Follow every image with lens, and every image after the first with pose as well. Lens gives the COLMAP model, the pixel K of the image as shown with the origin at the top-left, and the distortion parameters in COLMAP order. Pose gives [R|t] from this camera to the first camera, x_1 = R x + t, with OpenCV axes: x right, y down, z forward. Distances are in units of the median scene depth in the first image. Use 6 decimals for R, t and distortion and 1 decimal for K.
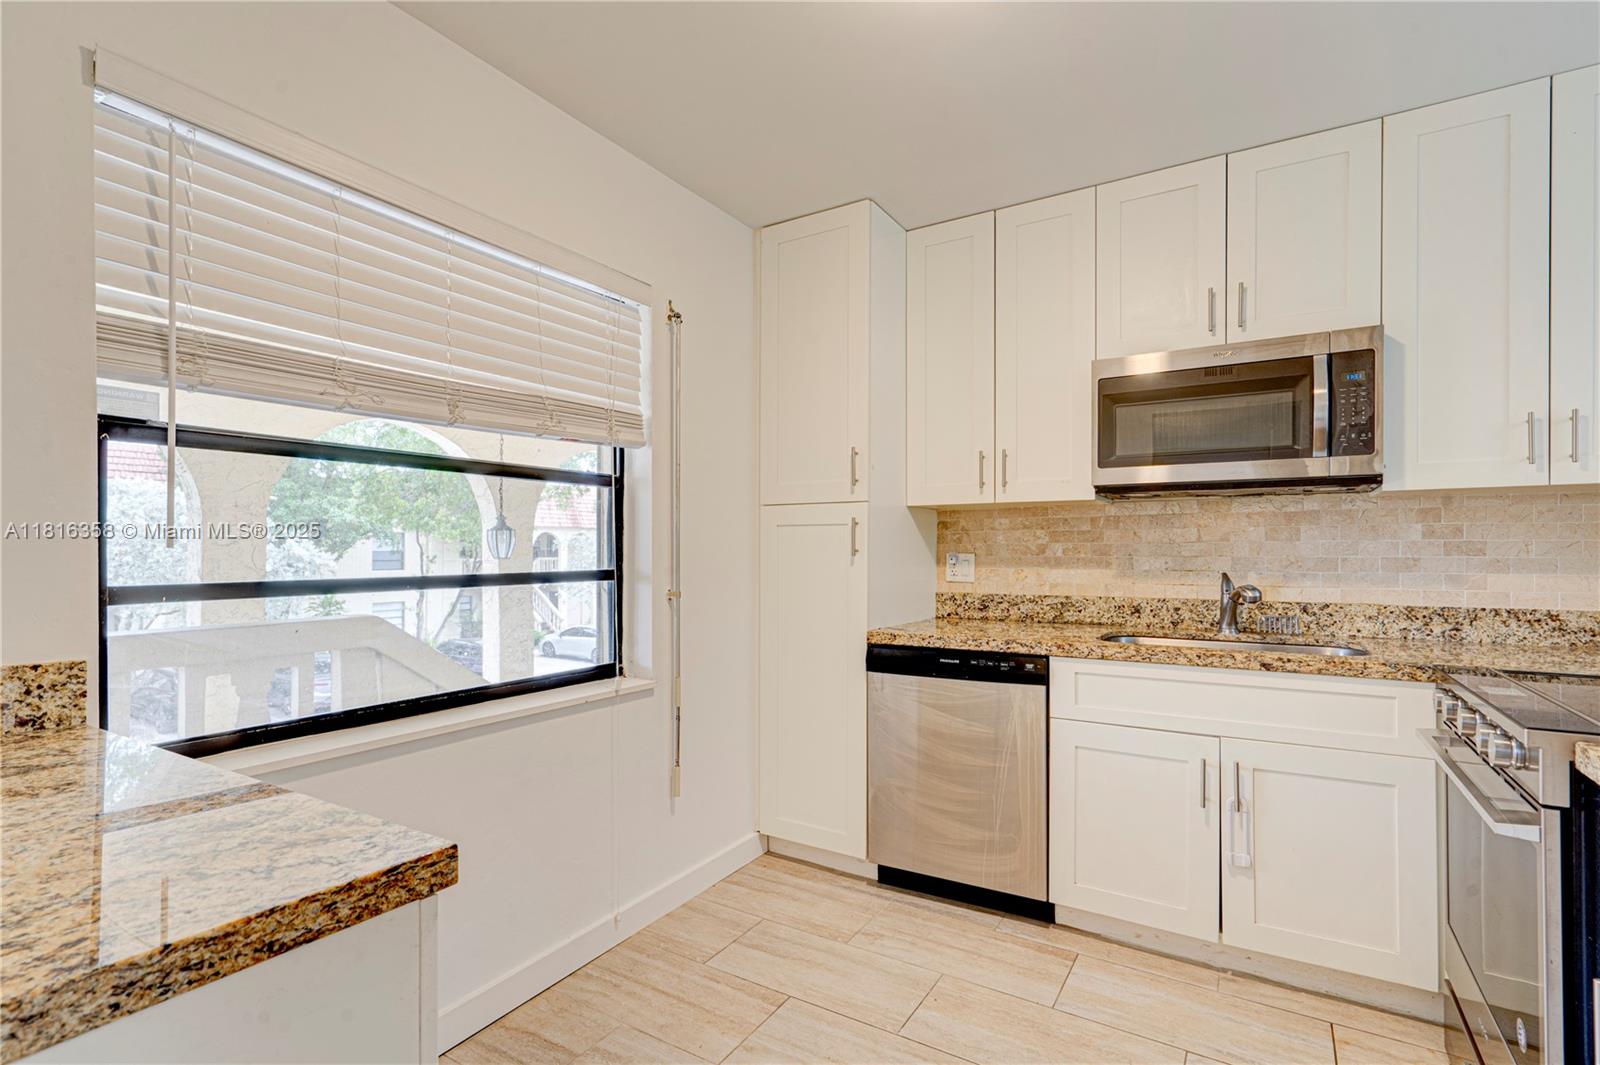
lens RADIAL K [[737.2, 0, 815.0], [0, 737.2, 541.8], [0, 0, 1]] dist [0.000476, 0.000600]
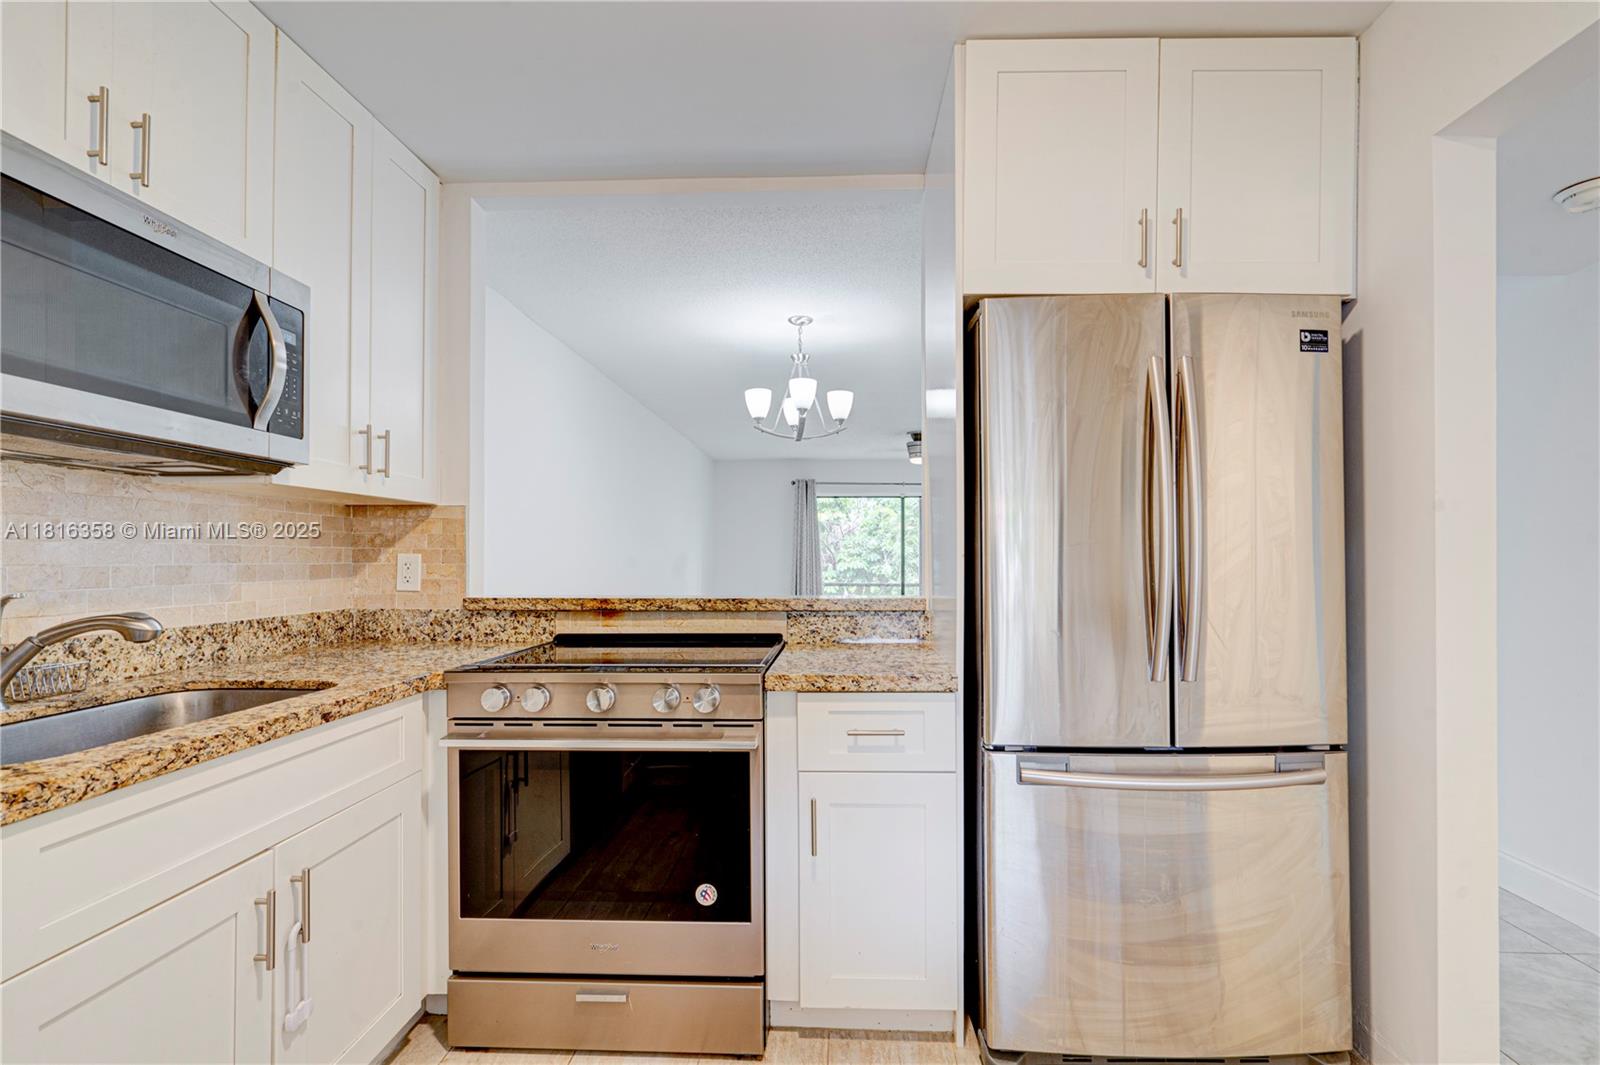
lens RADIAL K [[737.2, 0, 835.8], [0, 737.2, 548.3], [0, 0, 1]] dist [0.000476, 0.000600]
pose [[-0.472148, 0.010857, 0.881452, -0.227378], [-0.009684, 0.999800, -0.017502, 0.010554], [-0.881466, -0.016800, -0.471949, 0.794108]]
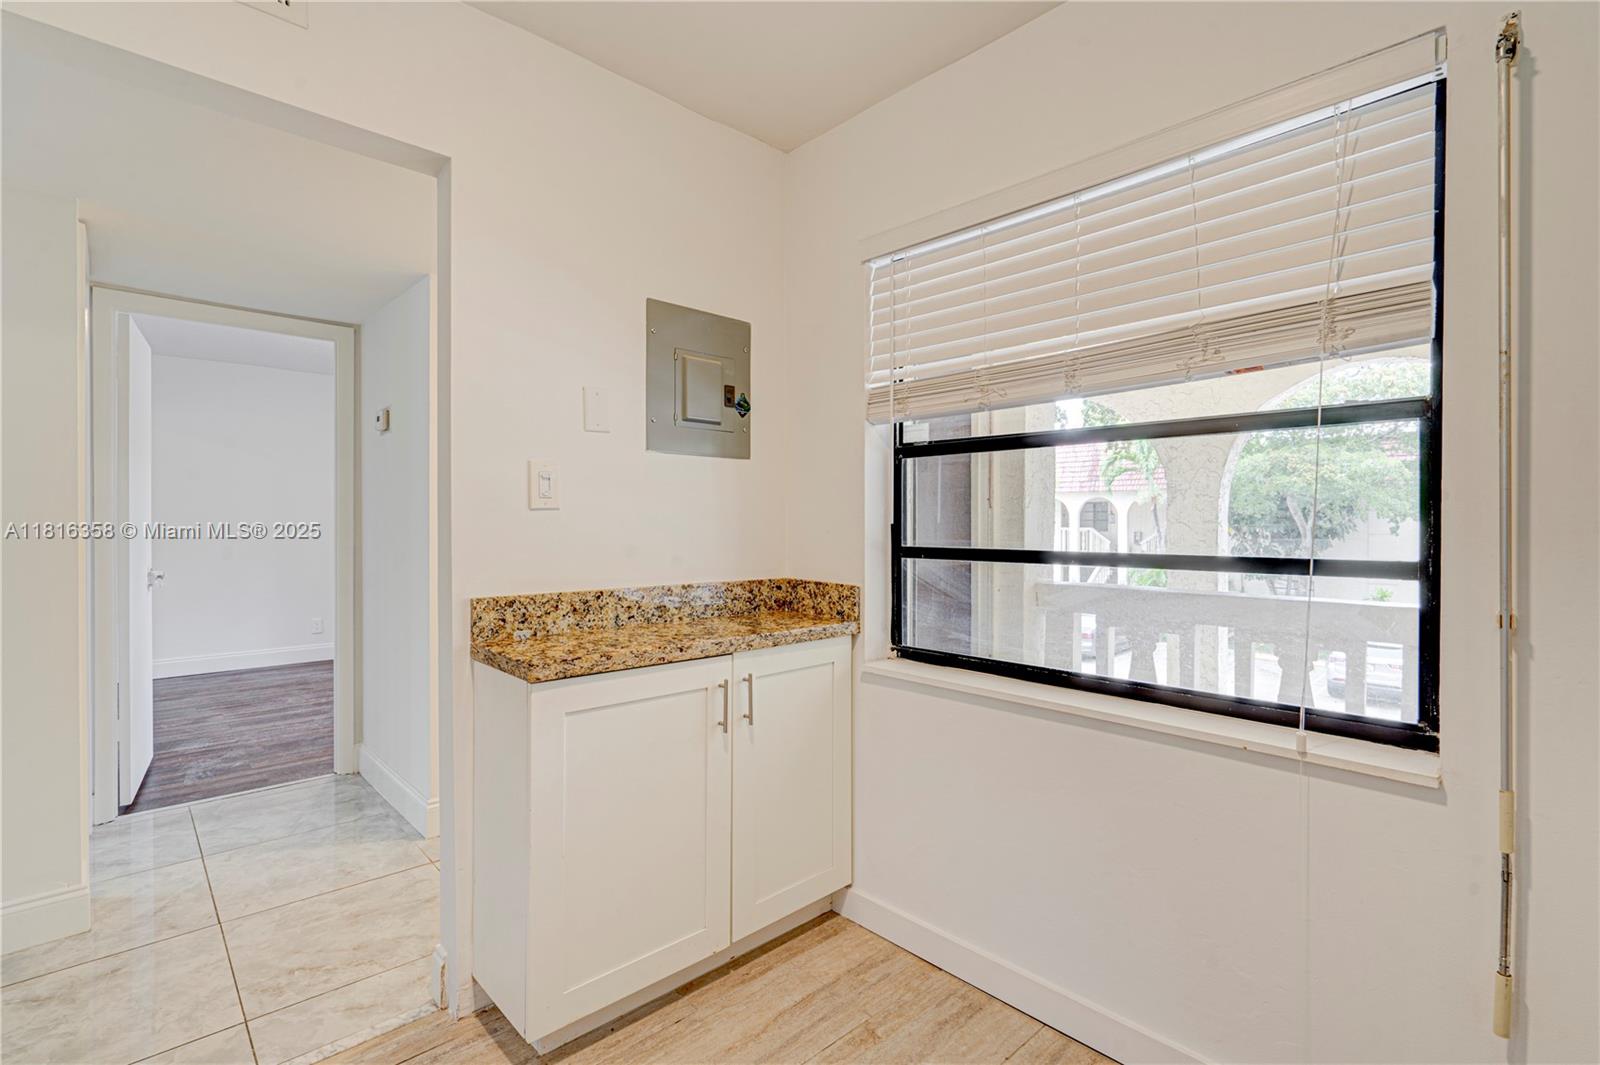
lens RADIAL K [[737.2, 0, 792.7], [0, 737.2, 523.3], [0, 0, 1]] dist [0.000476, 0.000600]
pose [[-0.261024, -0.001465, -0.965331, 0.420717], [0.005226, 0.999982, -0.002931, 0.006936], [0.965318, -0.005810, -0.261011, 0.703223]]
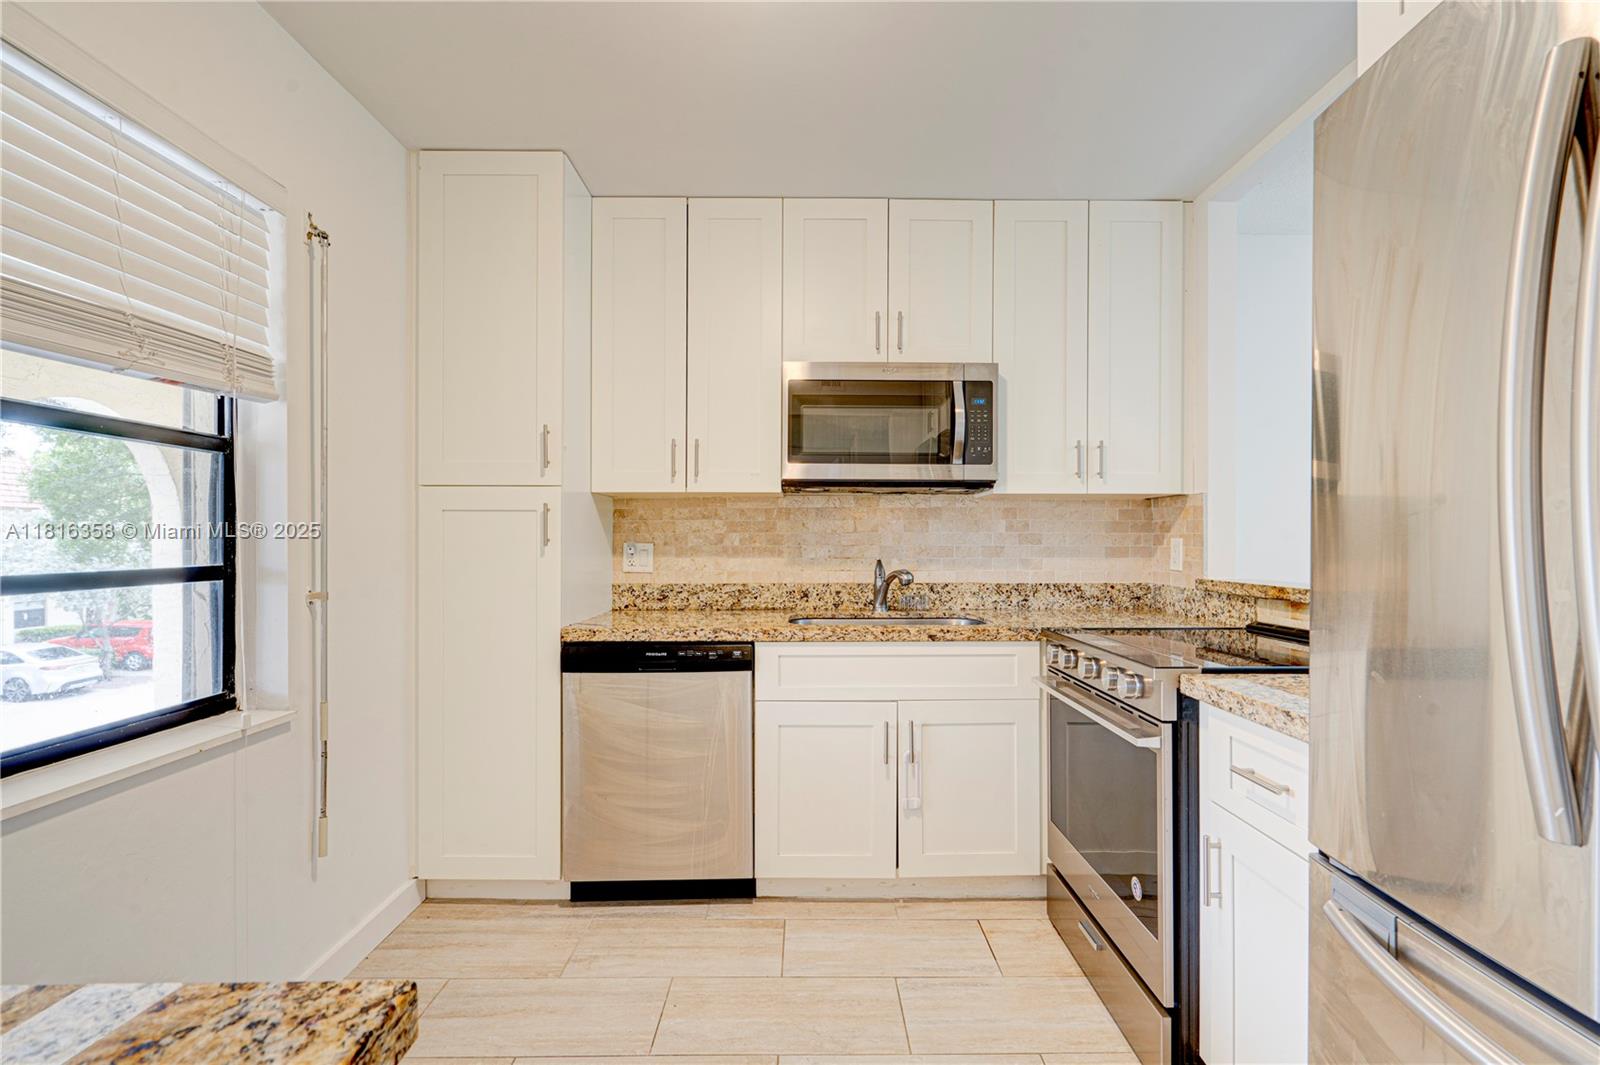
lens RADIAL K [[737.2, 0, 801.6], [0, 737.2, 537.5], [0, 0, 1]] dist [0.000476, 0.000600]
pose [[0.853888, 0.003407, 0.520446, -0.167331], [-0.007374, 0.999957, 0.005552, 0.001824], [-0.520405, -0.008578, 0.853877, 0.080763]]
